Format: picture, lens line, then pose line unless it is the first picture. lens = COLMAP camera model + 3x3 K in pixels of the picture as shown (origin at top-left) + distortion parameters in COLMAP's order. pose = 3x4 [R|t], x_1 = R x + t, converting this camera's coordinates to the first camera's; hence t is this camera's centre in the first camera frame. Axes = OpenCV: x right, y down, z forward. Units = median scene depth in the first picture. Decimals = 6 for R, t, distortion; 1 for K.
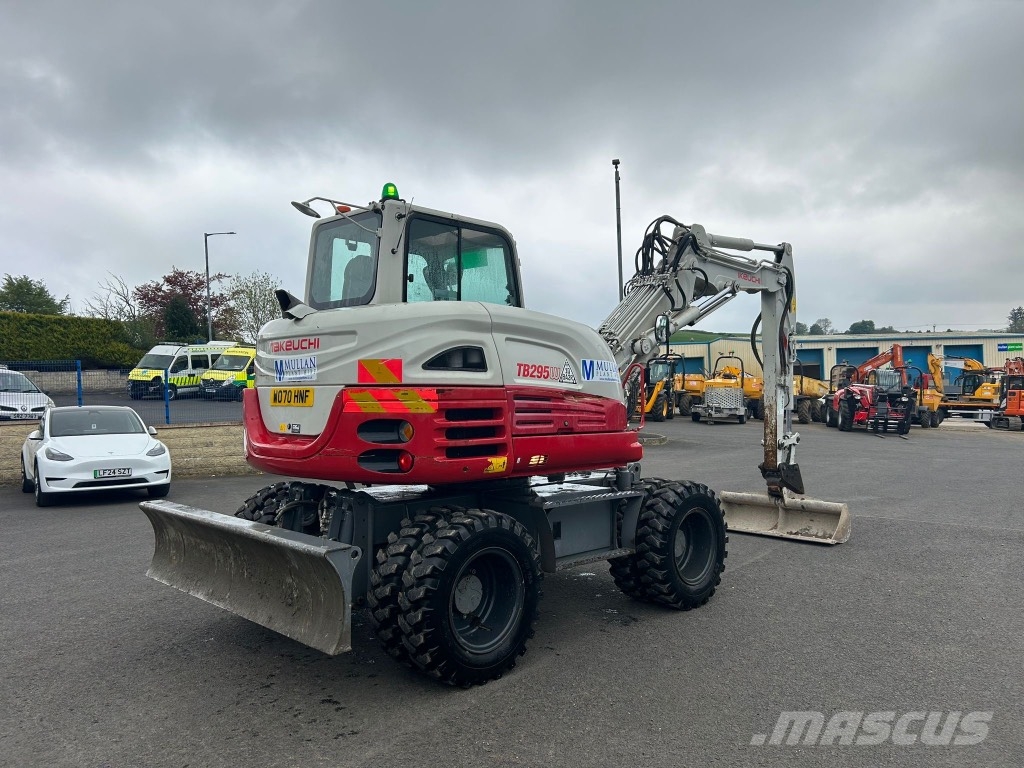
lens RADIAL K [[770.3, 0, 507.5], [0, 770.3, 388.4], [0, 0, 1]] dist [0.070201, -0.081410]
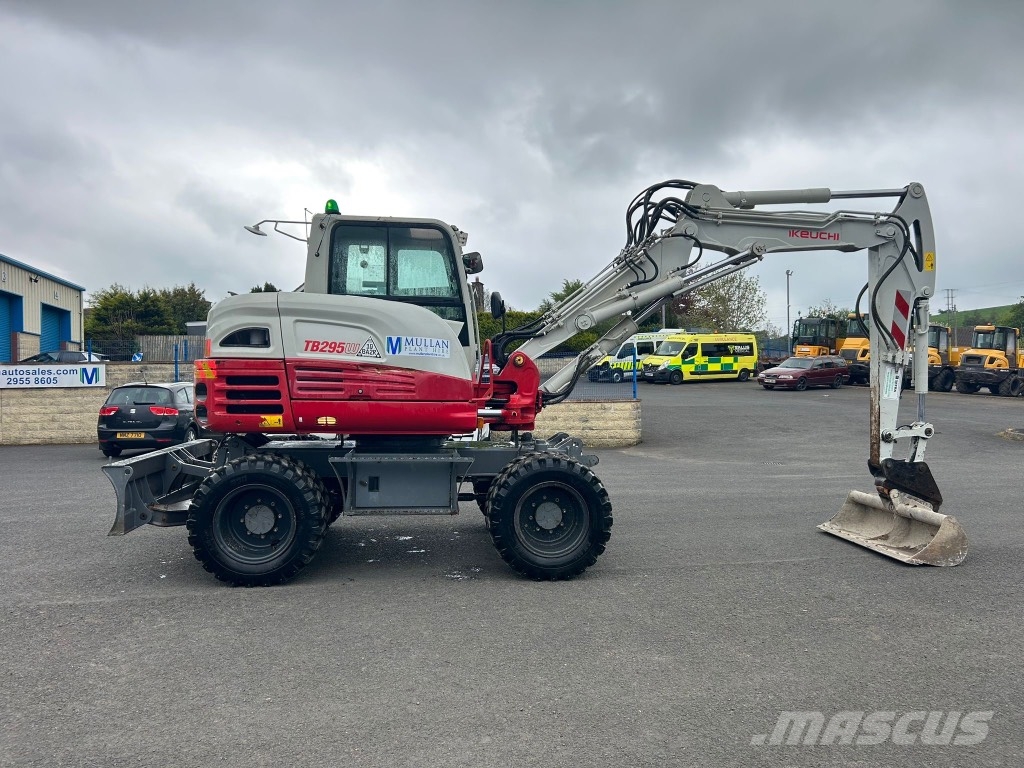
lens RADIAL K [[770.4, 0, 517.2], [0, 770.4, 386.9], [0, 0, 1]] dist [0.069397, -0.082300]
pose [[0.784895, 0.015809, -0.619427, 0.782312], [-0.006251, 0.999826, 0.017596, 0.012972], [0.619598, -0.009939, 0.784857, 0.179300]]
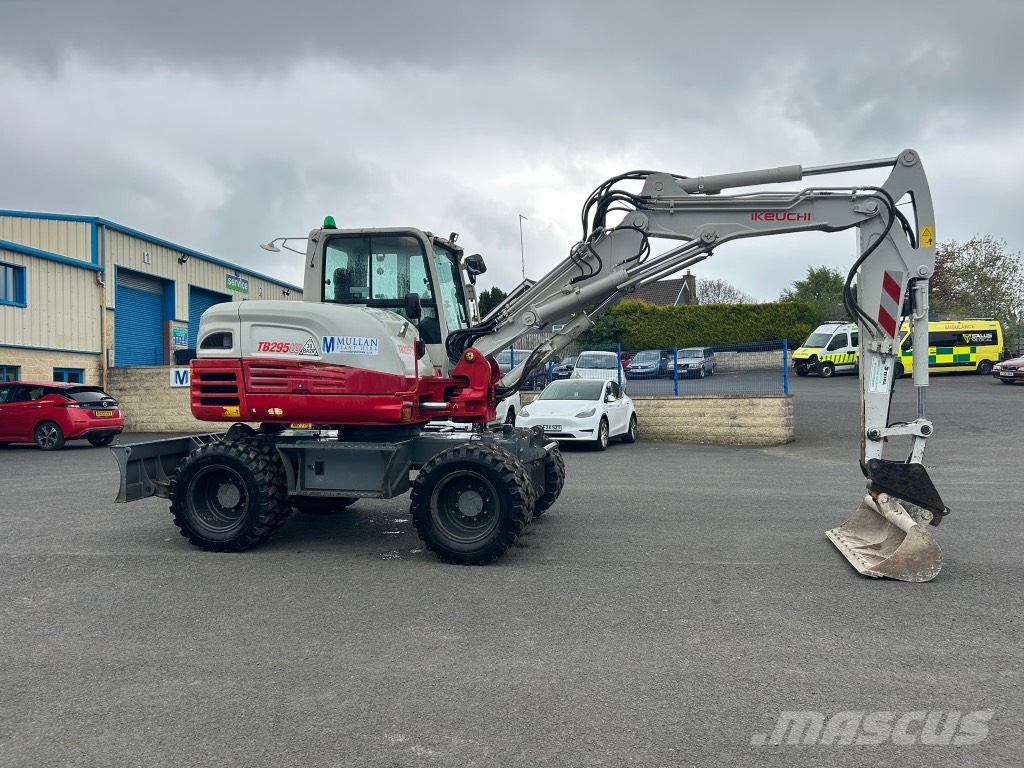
lens RADIAL K [[770.4, 0, 515.6], [0, 770.4, 378.9], [0, 0, 1]] dist [0.066991, -0.080042]
pose [[0.549125, 0.008082, -0.835701, 1.101468], [0.004369, 0.999912, 0.012541, 0.014390], [0.835729, -0.010538, 0.549041, 0.456618]]
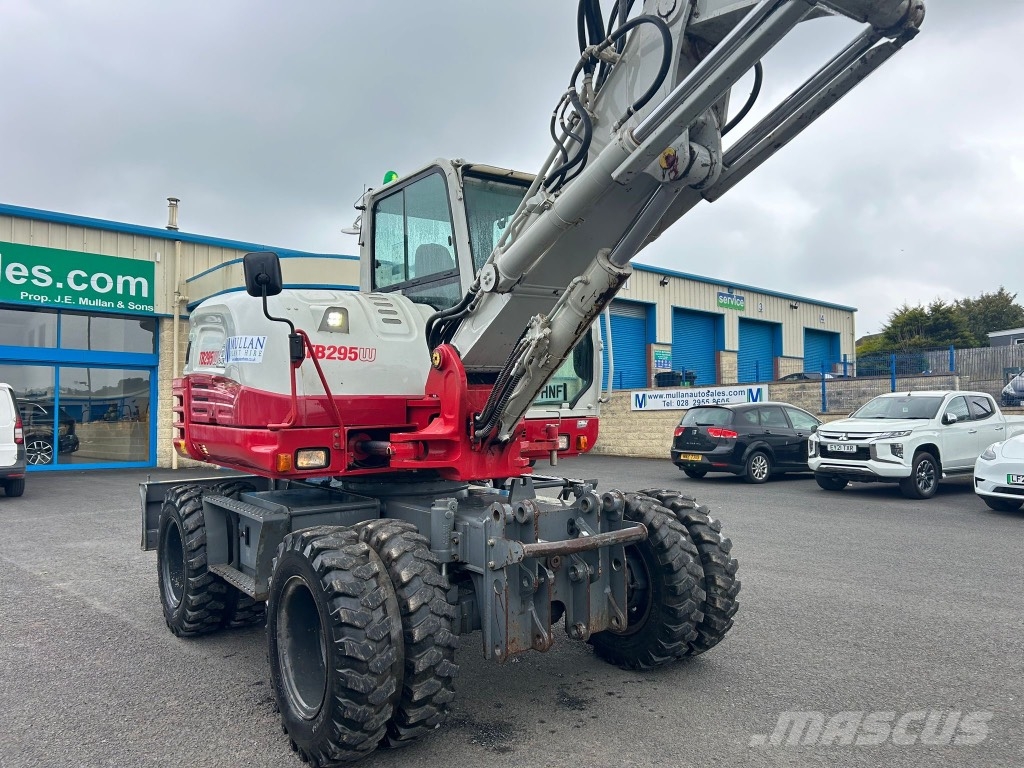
lens RADIAL K [[770.8, 0, 506.6], [0, 770.8, 389.5], [0, 0, 1]] dist [0.051635, -0.076196]
pose [[-0.155180, -0.009340, -0.987842, 0.728912], [0.018361, 0.999755, -0.012337, 0.028076], [0.987716, -0.020052, -0.154970, 1.171535]]
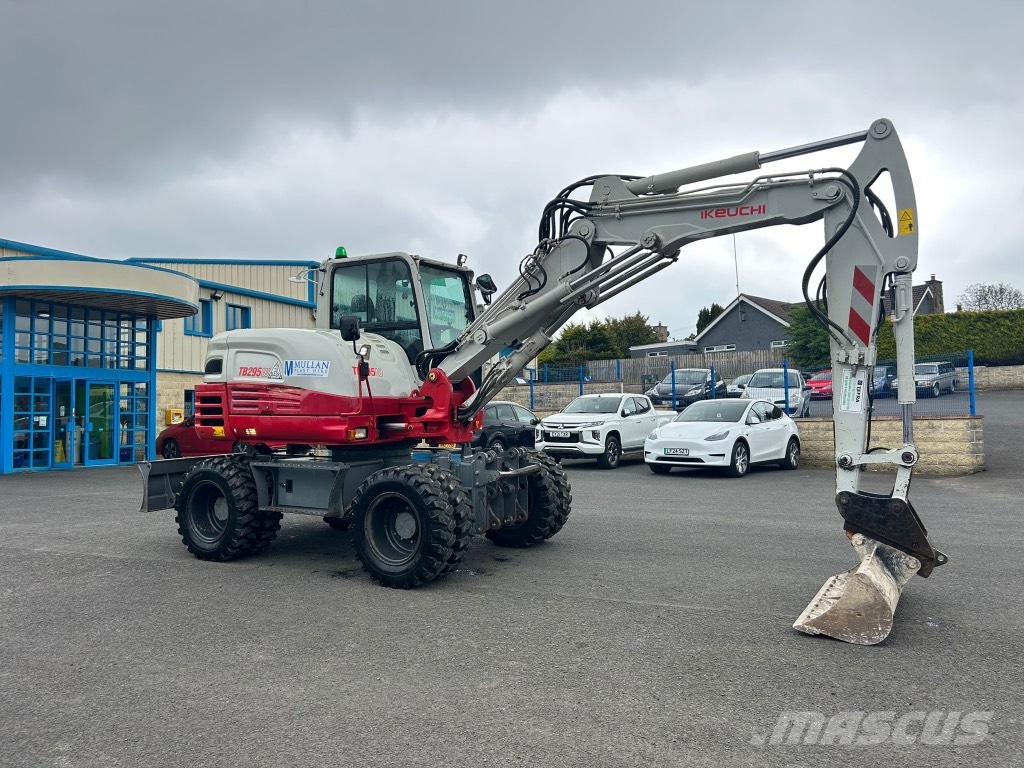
lens RADIAL K [[769.6, 0, 518.7], [0, 769.6, 380.2], [0, 0, 1]] dist [0.058813, -0.064525]
pose [[0.263470, -0.021203, -0.964434, 1.235400], [0.016072, 0.999716, -0.017588, 0.021881], [0.964534, -0.010867, 0.263736, 0.845678]]
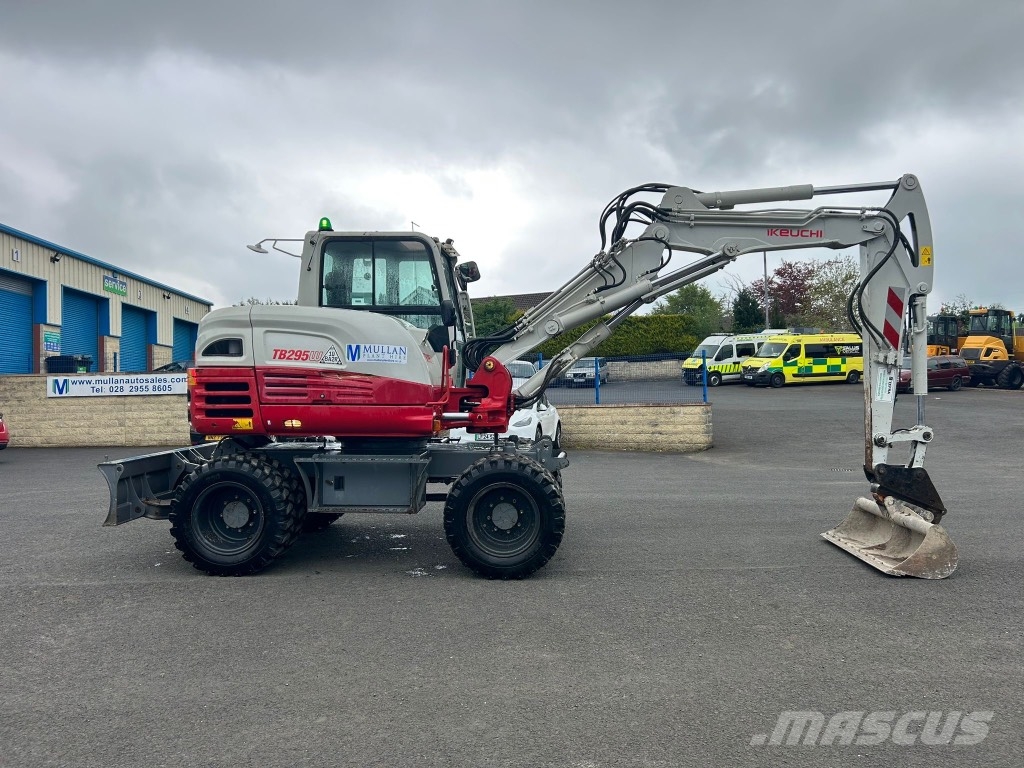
lens RADIAL K [[770.4, 0, 515.6], [0, 770.4, 378.9], [0, 0, 1]] dist [0.066991, -0.080042]
pose [[0.677339, -0.000764, -0.735670, 0.958486], [0.002902, 0.999994, 0.001634, 0.012831], [0.735665, -0.003242, 0.677338, 0.300394]]
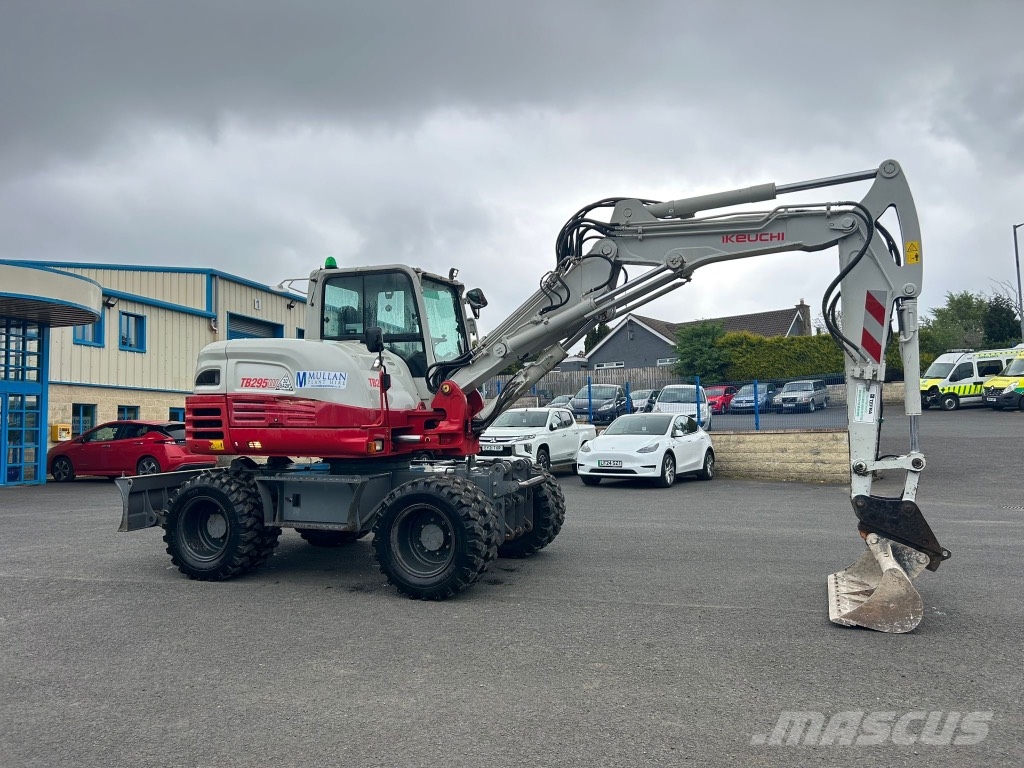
lens RADIAL K [[769.6, 0, 518.7], [0, 769.6, 380.2], [0, 0, 1]] dist [0.058813, -0.064525]
pose [[0.412058, -0.037791, -0.910374, 1.192847], [0.014253, 0.999285, -0.035031, 0.023208], [0.911046, 0.001459, 0.412302, 0.652275]]
